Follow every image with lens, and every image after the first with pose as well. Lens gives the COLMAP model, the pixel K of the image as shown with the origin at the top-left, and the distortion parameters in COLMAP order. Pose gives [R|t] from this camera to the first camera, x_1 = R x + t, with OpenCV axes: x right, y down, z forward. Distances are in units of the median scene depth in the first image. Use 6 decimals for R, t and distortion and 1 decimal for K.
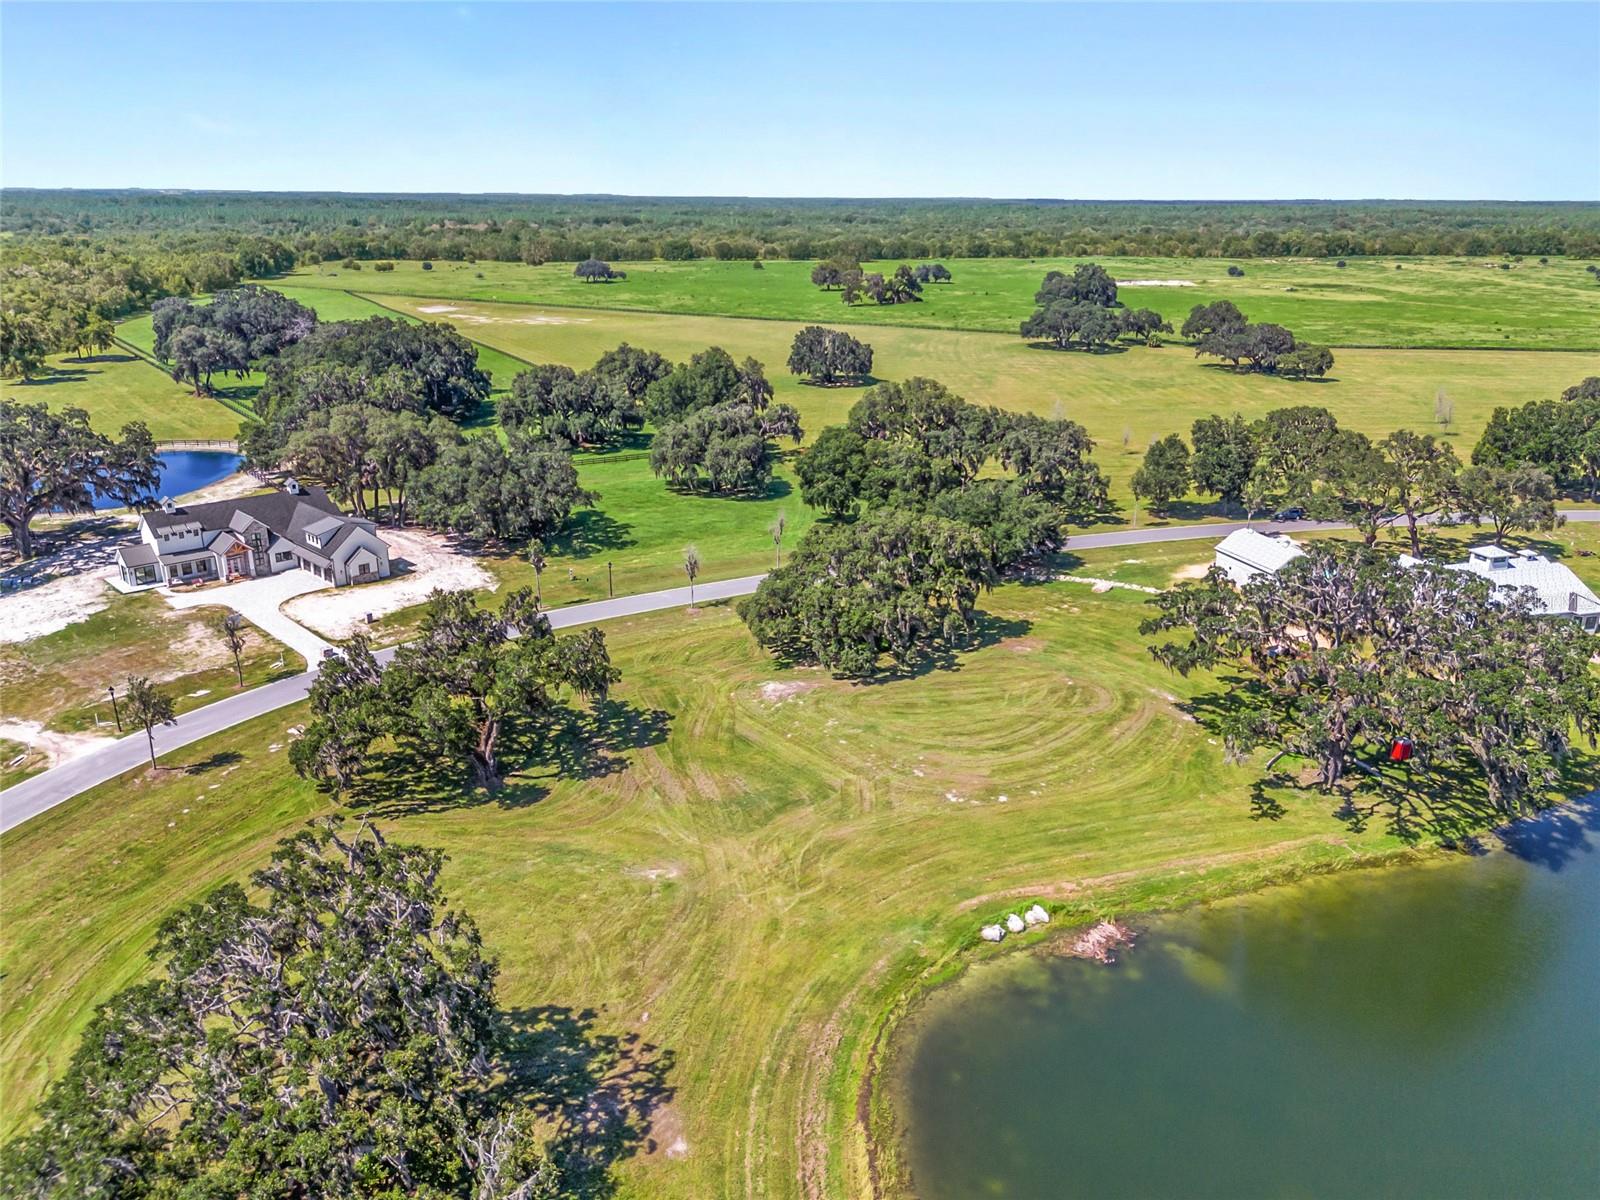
lens RADIAL K [[1180.2, 0, 800.0], [0, 1180.2, 600.0], [0, 0, 1]] dist [0.075543, -0.083895]
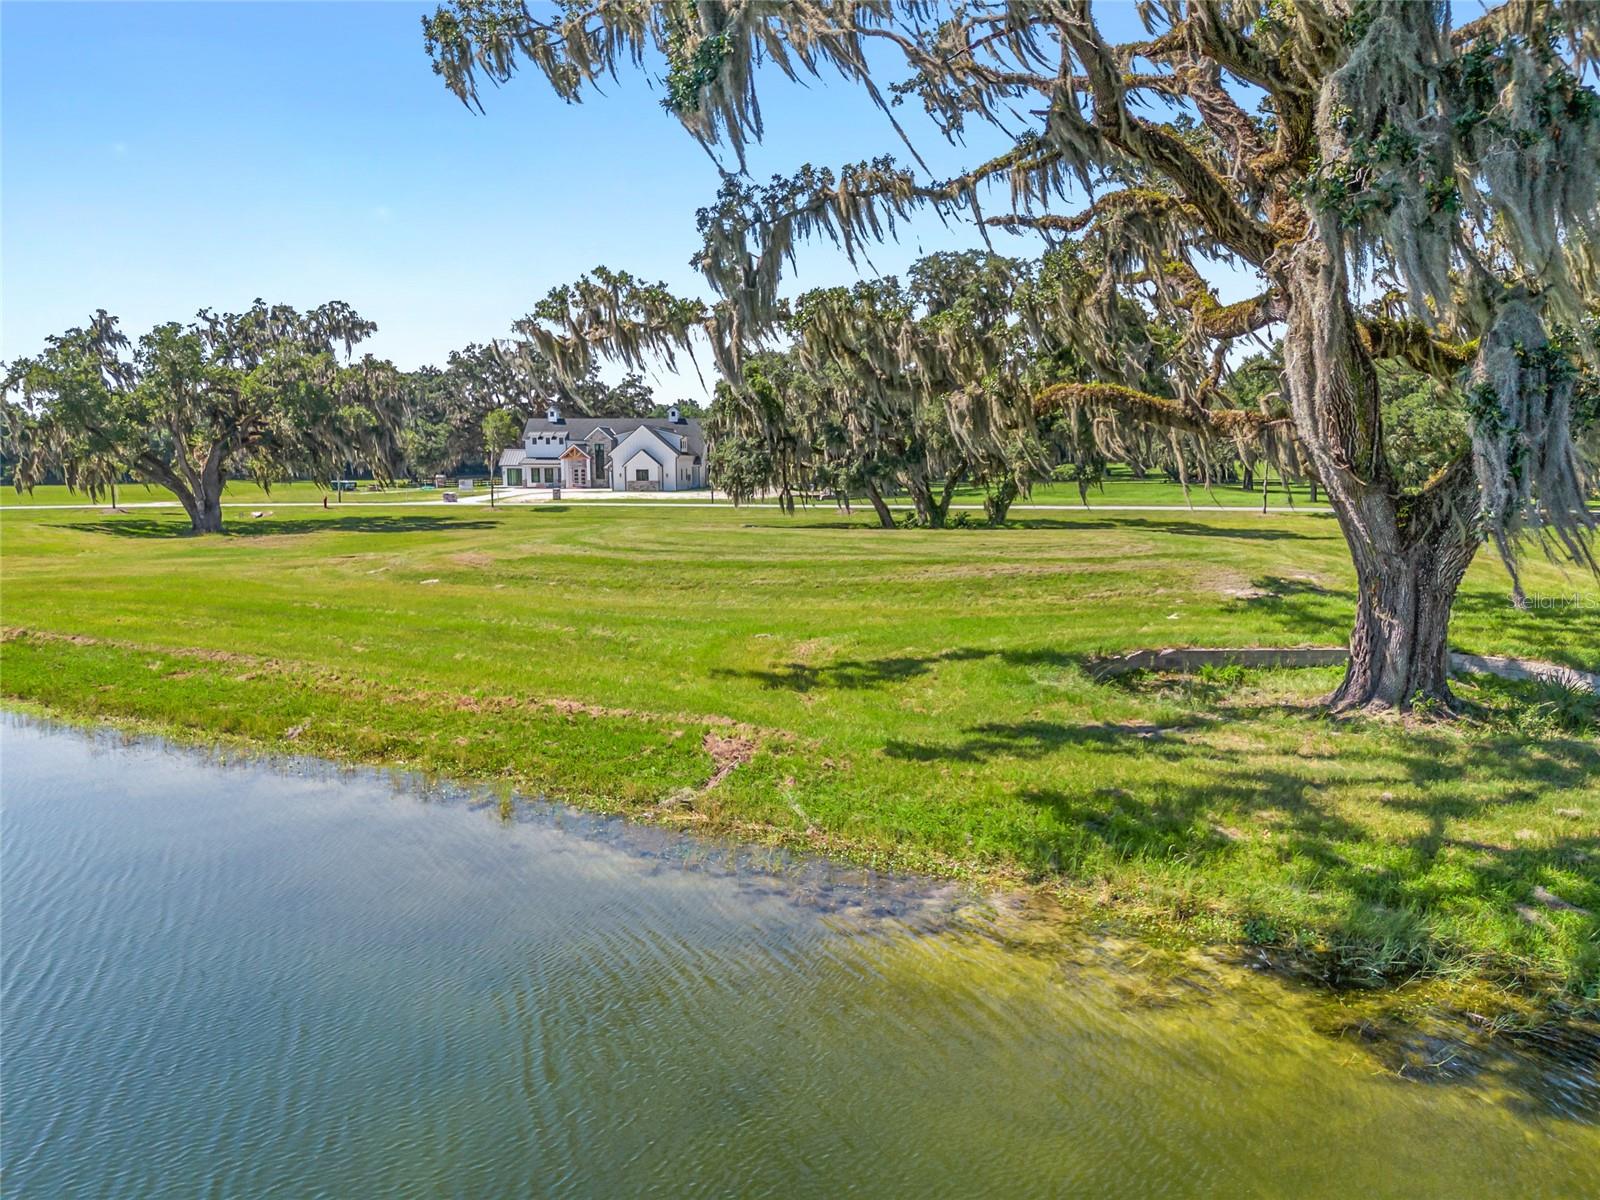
lens RADIAL K [[1180.2, 0, 800.0], [0, 1180.2, 600.0], [0, 0, 1]] dist [0.075543, -0.083895]
pose [[0.646863, 0.078696, -0.758535, 0.366079], [-0.235770, 0.966569, -0.100781, 0.120915], [0.725245, 0.244031, 0.643792, 0.545412]]
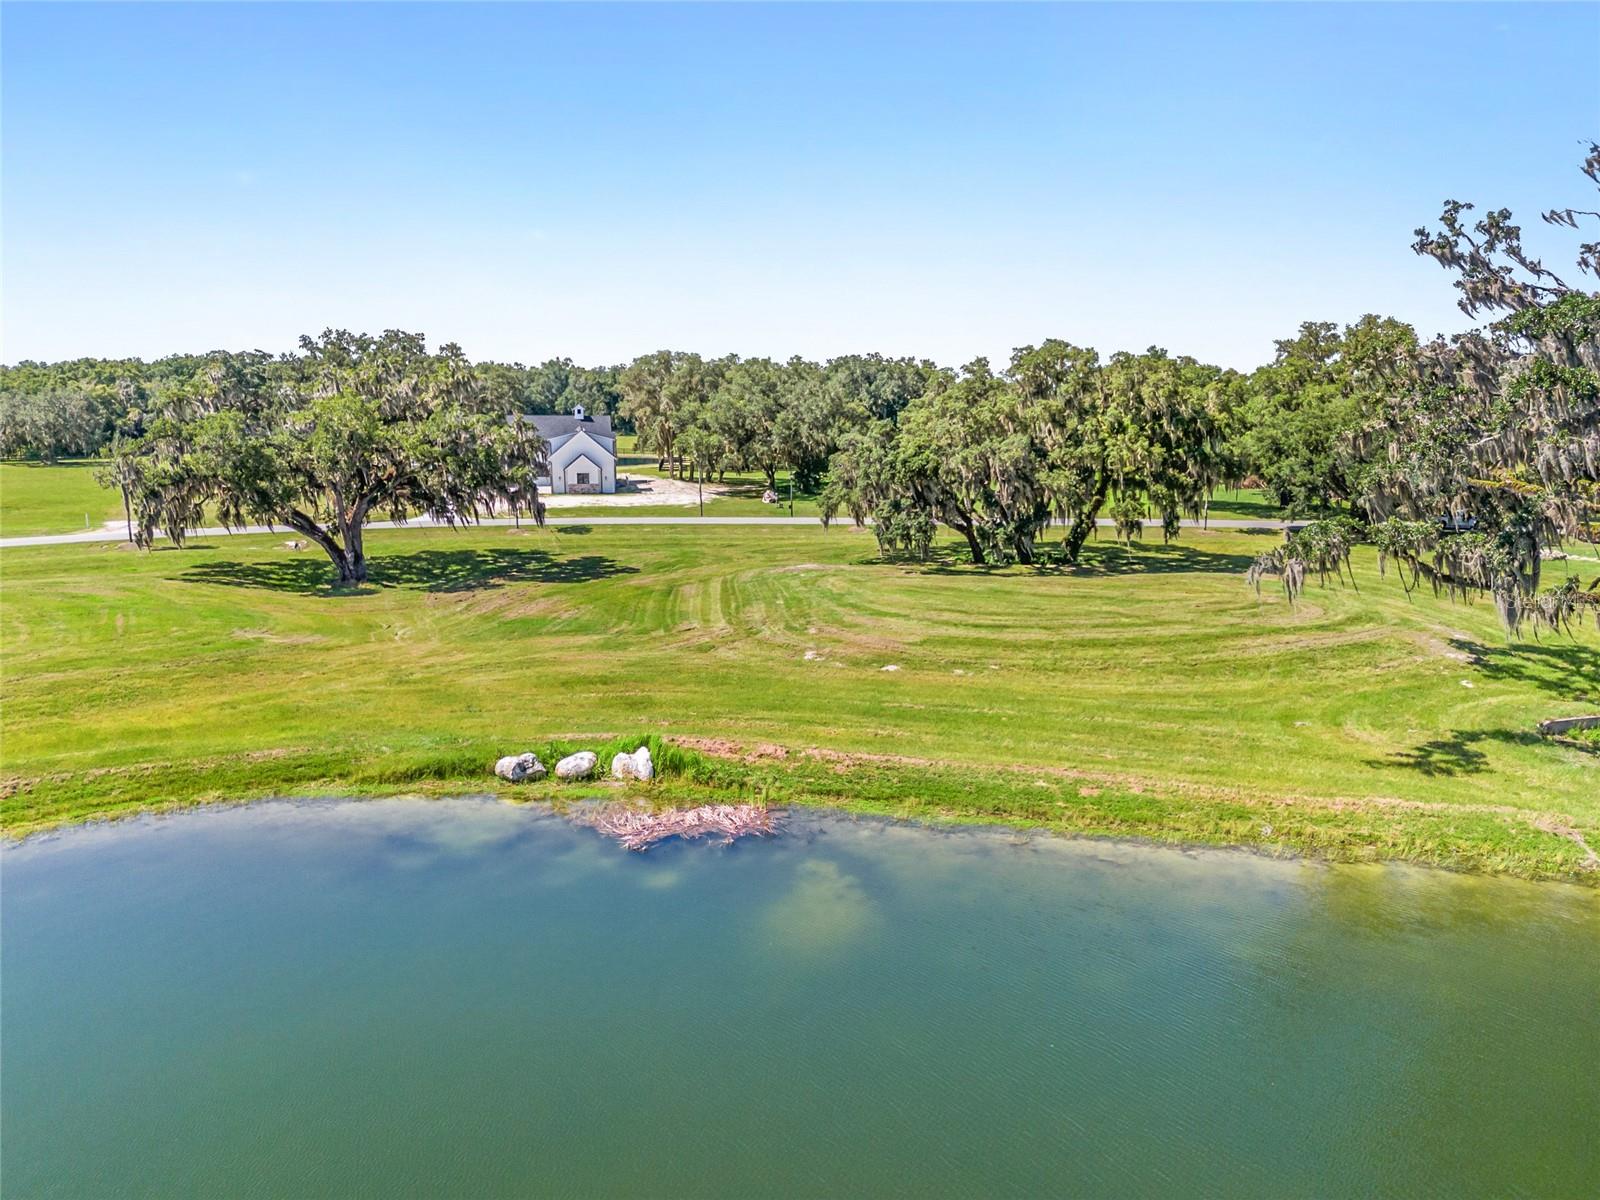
lens RADIAL K [[1180.2, 0, 800.0], [0, 1180.2, 600.0], [0, 0, 1]] dist [0.075543, -0.083895]
pose [[0.830780, 0.089211, -0.549405, 0.278653], [-0.175140, 0.978832, -0.105897, 0.131347], [0.528328, 0.184200, 0.828819, 0.347090]]
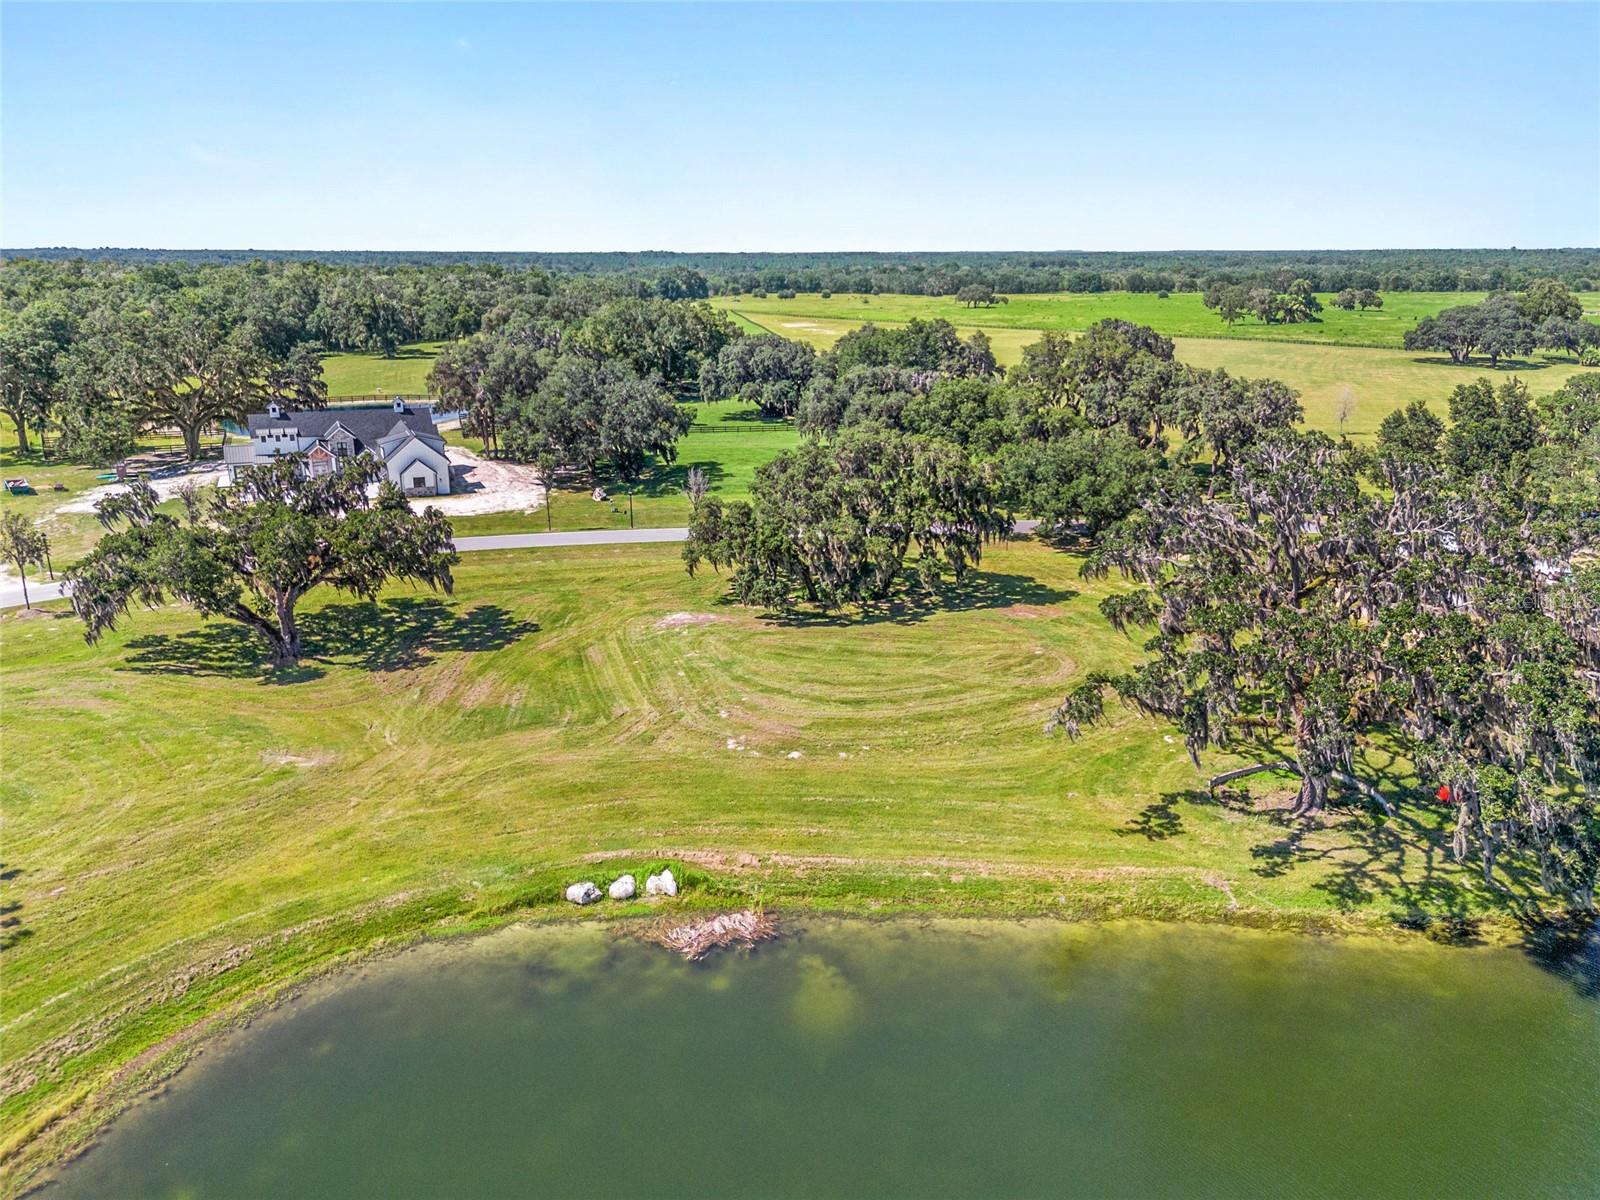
lens RADIAL K [[1180.2, 0, 800.0], [0, 1180.2, 600.0], [0, 0, 1]] dist [0.075543, -0.083895]
pose [[0.930025, 0.097656, -0.354284, 0.279307], [-0.113488, 0.993246, -0.024134, 0.057761], [0.349534, 0.062652, 0.934827, 0.197039]]
